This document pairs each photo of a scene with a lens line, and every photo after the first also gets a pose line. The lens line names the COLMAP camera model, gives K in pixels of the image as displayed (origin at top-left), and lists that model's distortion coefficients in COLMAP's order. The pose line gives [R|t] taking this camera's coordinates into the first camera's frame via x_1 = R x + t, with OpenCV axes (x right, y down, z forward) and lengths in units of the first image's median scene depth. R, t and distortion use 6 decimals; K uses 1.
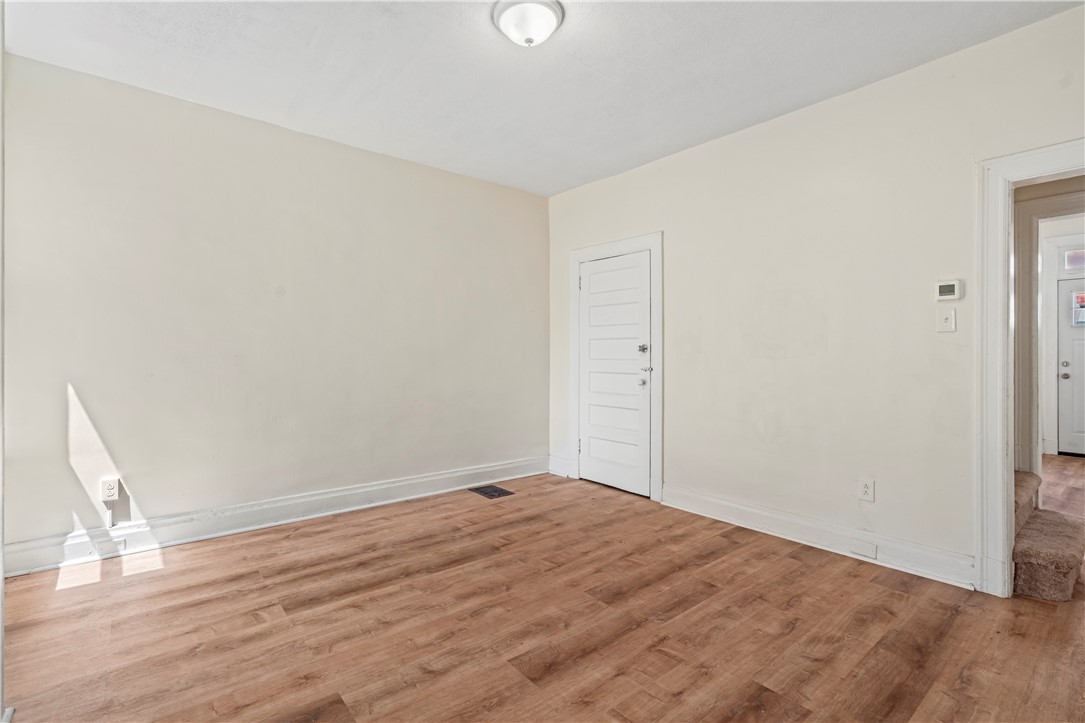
lens RADIAL K [[498.8, 0, 530.9], [0, 498.8, 362.1], [0, 0, 1]] dist [-0.004733, 0.002405]
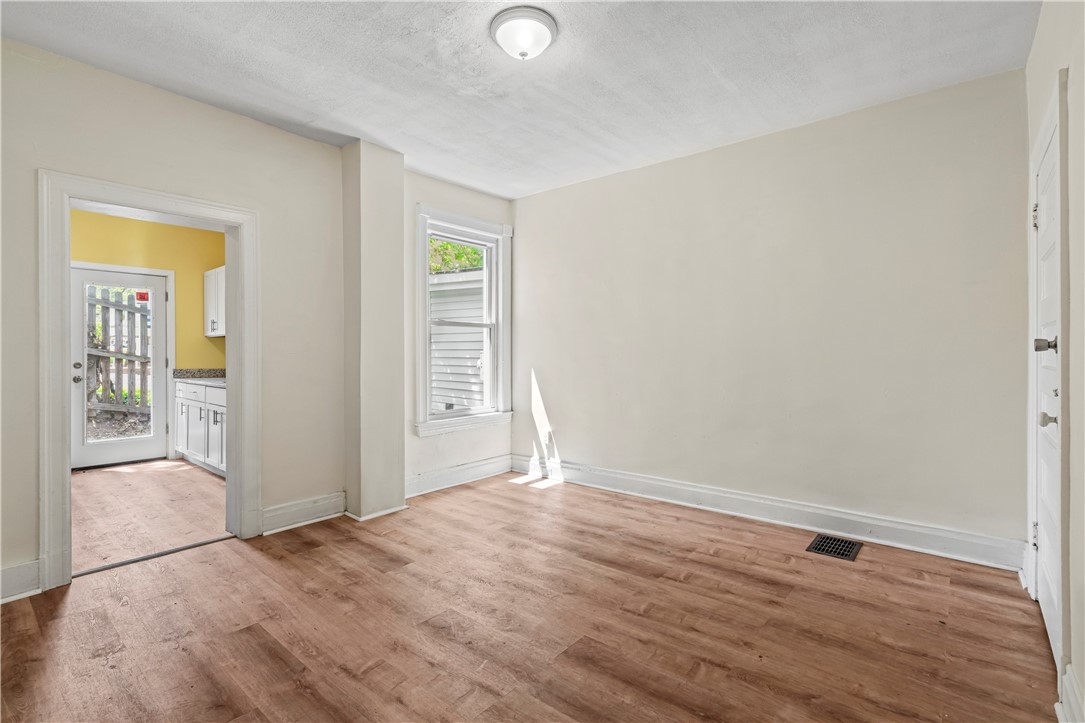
lens RADIAL K [[498.8, 0, 532.9], [0, 498.8, 352.7], [0, 0, 1]] dist [-0.004733, 0.002405]
pose [[0.194750, -0.004392, -0.980843, 0.677884], [-0.012243, 0.999901, -0.006908, -0.011443], [0.980777, 0.013353, 0.194677, 0.542606]]
